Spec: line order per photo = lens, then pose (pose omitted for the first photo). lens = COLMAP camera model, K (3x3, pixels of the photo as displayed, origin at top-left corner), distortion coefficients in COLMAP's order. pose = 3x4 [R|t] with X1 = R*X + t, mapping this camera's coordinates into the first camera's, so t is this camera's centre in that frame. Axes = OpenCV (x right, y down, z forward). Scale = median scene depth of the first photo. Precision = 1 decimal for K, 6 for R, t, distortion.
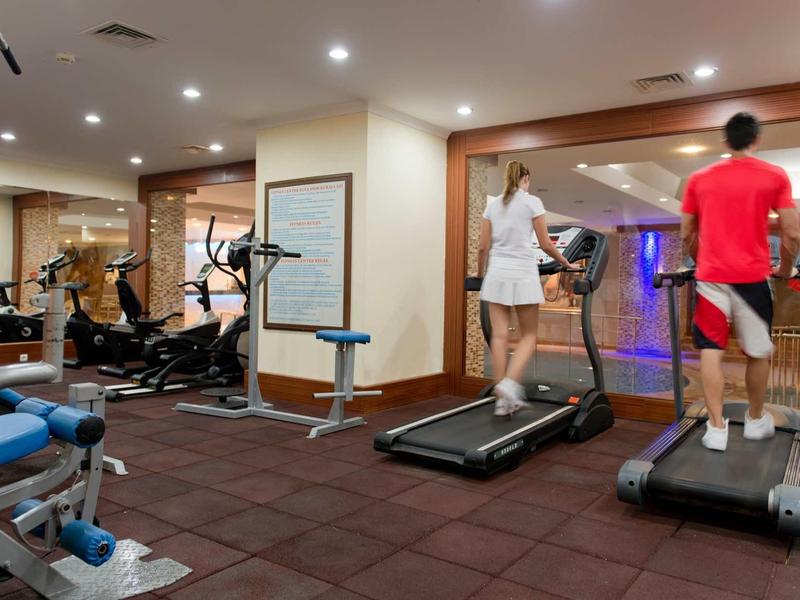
lens RADIAL K [[638.9, 0, 400.5], [0, 638.9, 297.6], [0, 0, 1]] dist [0.011843, 0.001383]
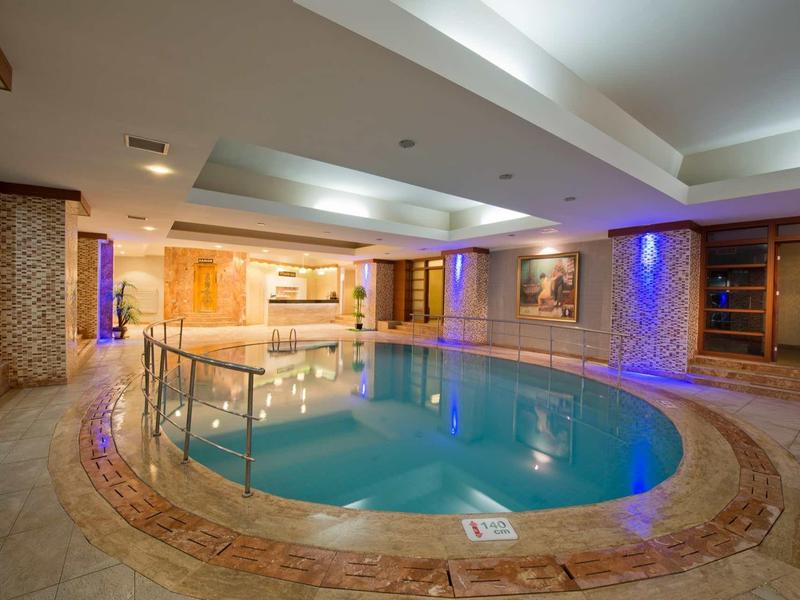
lens RADIAL K [[353.7, 0, 399.0], [0, 353.7, 301.1], [0, 0, 1]] dist [-0.005071, -0.000235]
pose [[0.950425, 0.004568, -0.310920, 0.215547], [-0.007977, 0.999921, -0.009696, -0.003756], [0.310851, 0.011695, 0.950387, 0.434813]]
